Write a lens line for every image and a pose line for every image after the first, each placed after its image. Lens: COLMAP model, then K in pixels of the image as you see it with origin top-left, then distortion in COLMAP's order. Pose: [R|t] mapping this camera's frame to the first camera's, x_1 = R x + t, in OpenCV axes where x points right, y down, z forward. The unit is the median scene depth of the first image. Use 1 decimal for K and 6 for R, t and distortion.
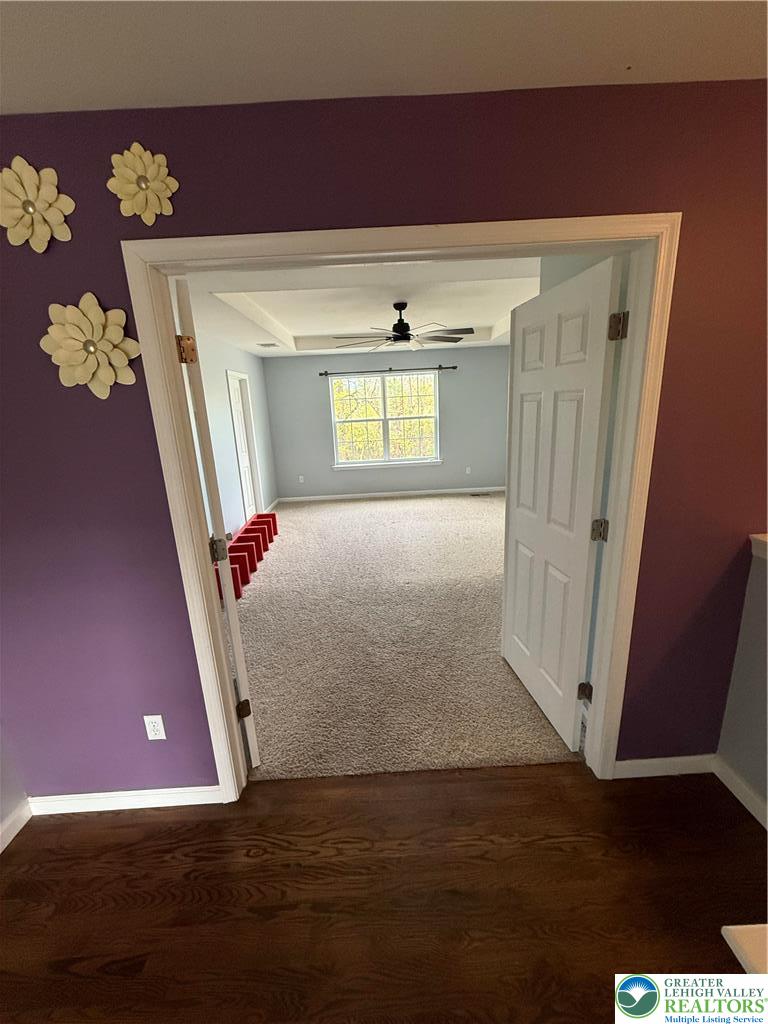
lens RADIAL K [[407.7, 0, 388.1], [0, 407.7, 512.0], [0, 0, 1]] dist [-0.004168, 0.000868]
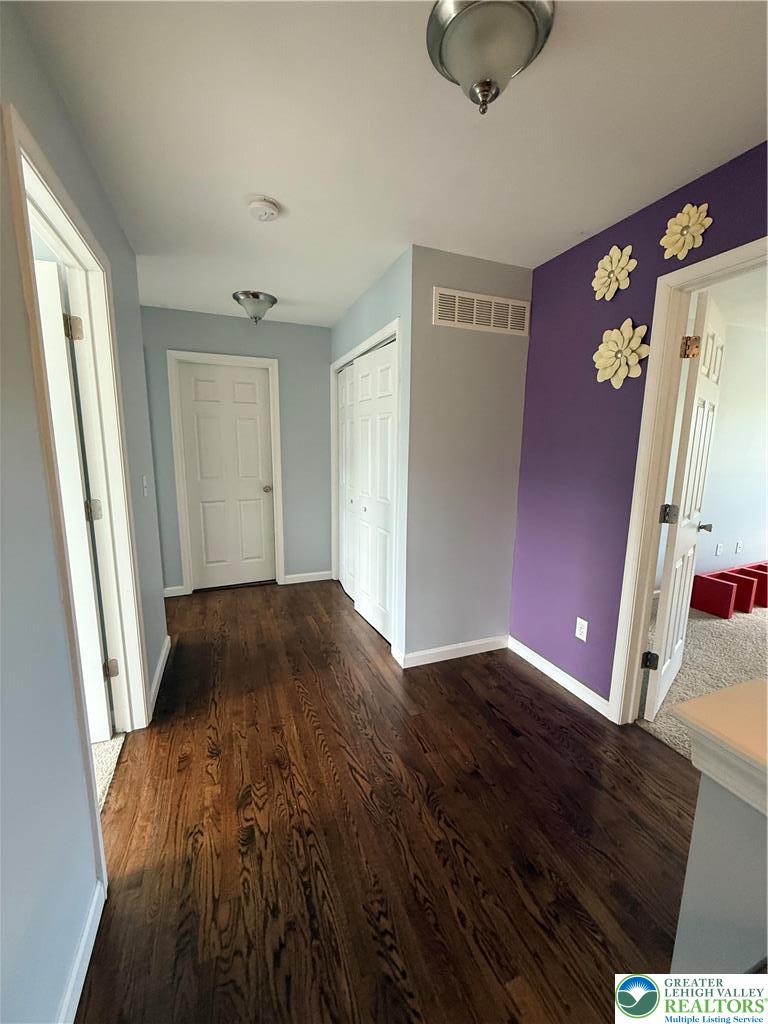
lens RADIAL K [[407.7, 0, 383.7], [0, 407.7, 513.1], [0, 0, 1]] dist [-0.004168, 0.000868]
pose [[0.337991, 0.213365, -0.916645, 0.503983], [-0.257576, 0.957748, 0.127958, 0.200113], [0.905216, 0.192858, 0.378668, -0.268706]]
